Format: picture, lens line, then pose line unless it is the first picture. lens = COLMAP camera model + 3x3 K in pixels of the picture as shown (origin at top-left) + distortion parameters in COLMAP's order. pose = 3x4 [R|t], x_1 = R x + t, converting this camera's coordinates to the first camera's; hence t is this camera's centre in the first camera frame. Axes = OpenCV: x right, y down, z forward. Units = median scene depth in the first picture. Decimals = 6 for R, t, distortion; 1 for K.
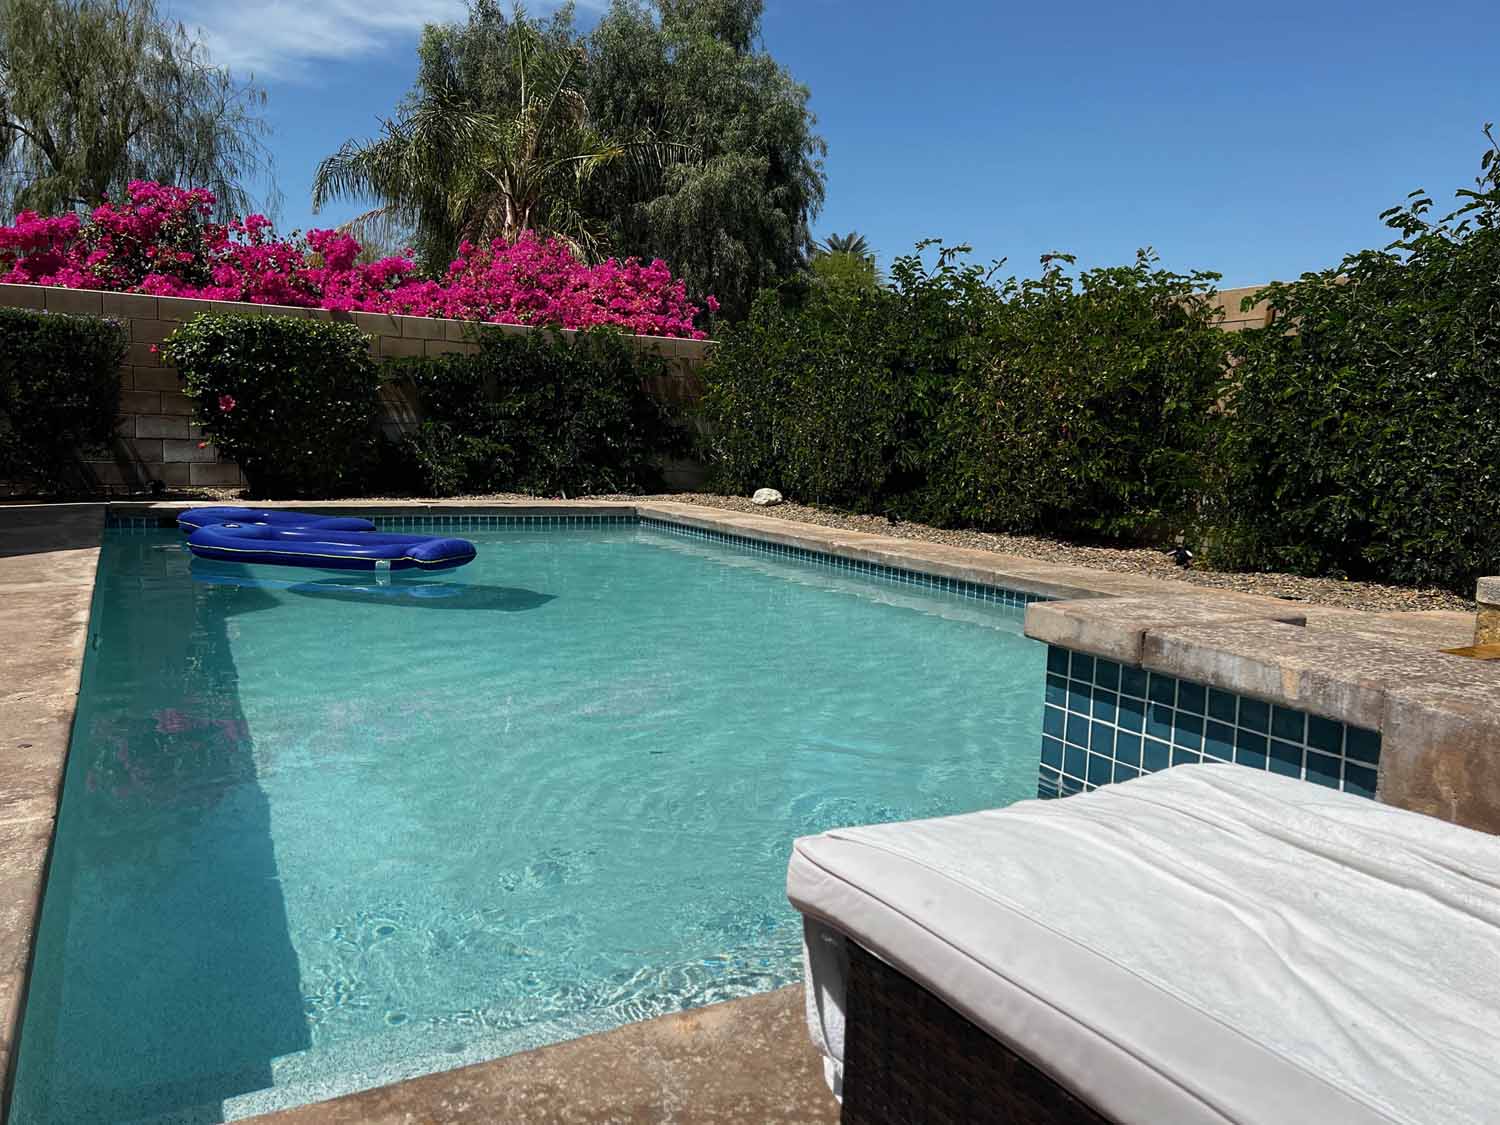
lens RADIAL K [[1167.7, 0, 752.6], [0, 1167.7, 574.1], [0, 0, 1]] dist [0.065754, -0.020800]
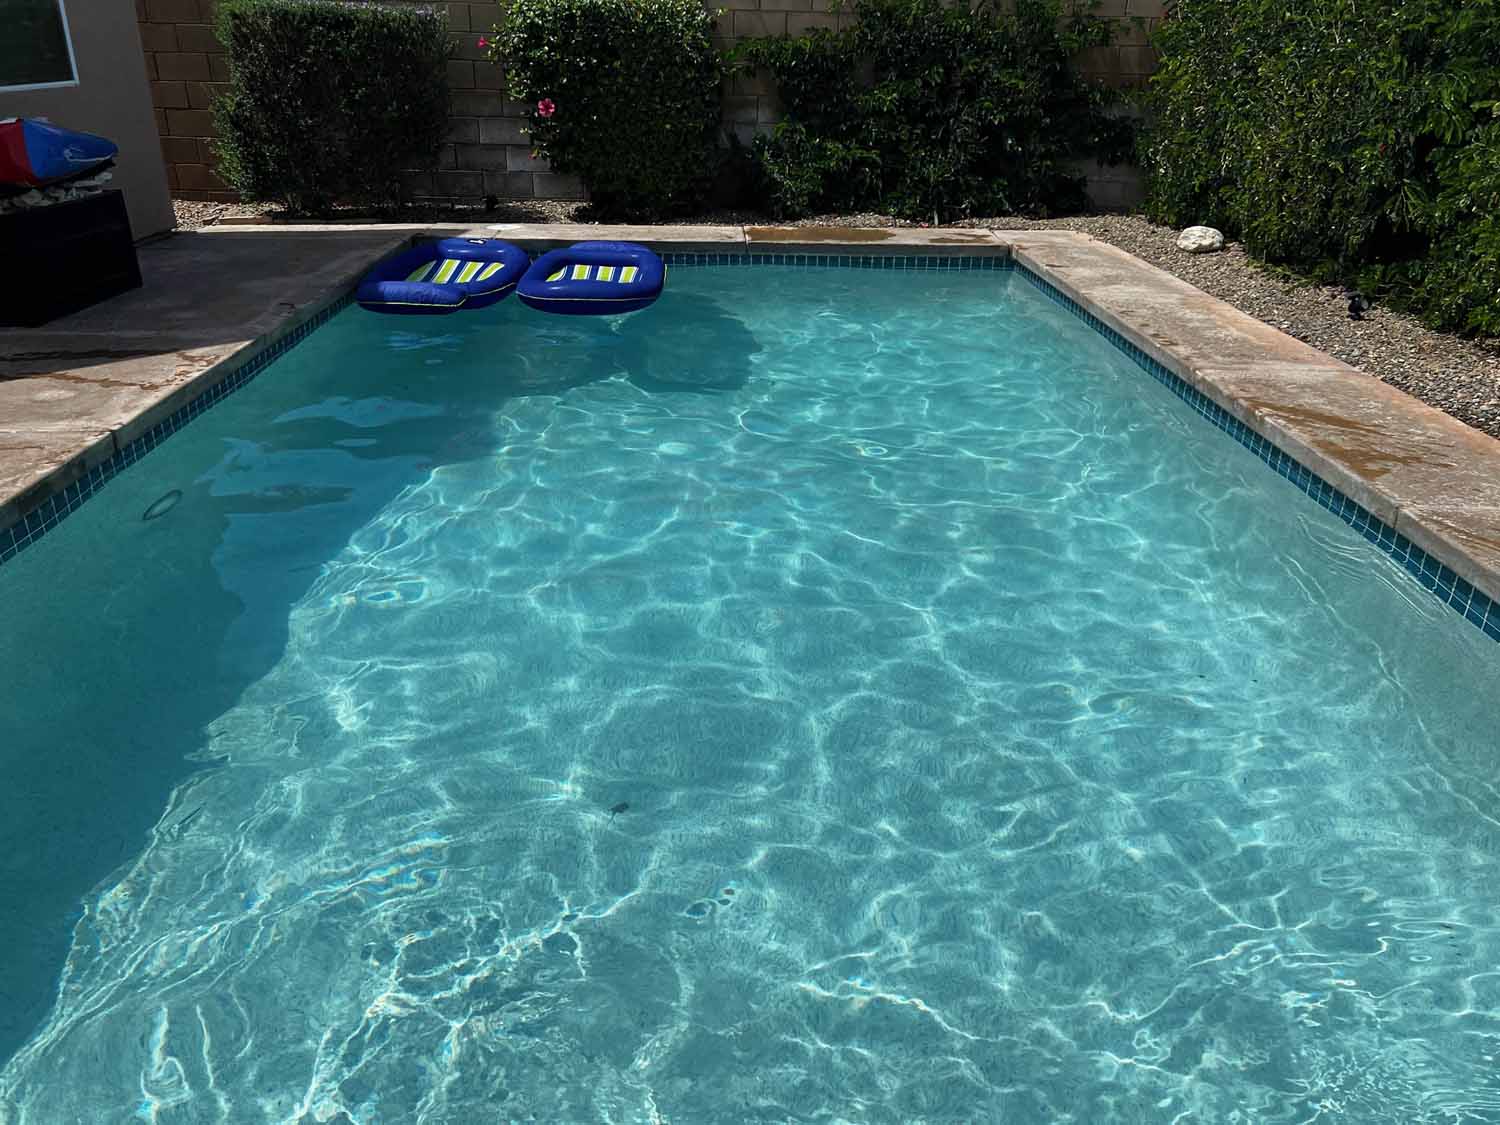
lens RADIAL K [[1167.7, 0, 743.1], [0, 1167.7, 553.1], [0, 0, 1]] dist [0.065754, -0.020800]
pose [[0.893004, 0.168678, -0.417242, 0.098234], [-0.044739, 0.955786, 0.290640, -0.080504], [0.447818, -0.240876, 0.861068, 0.204273]]
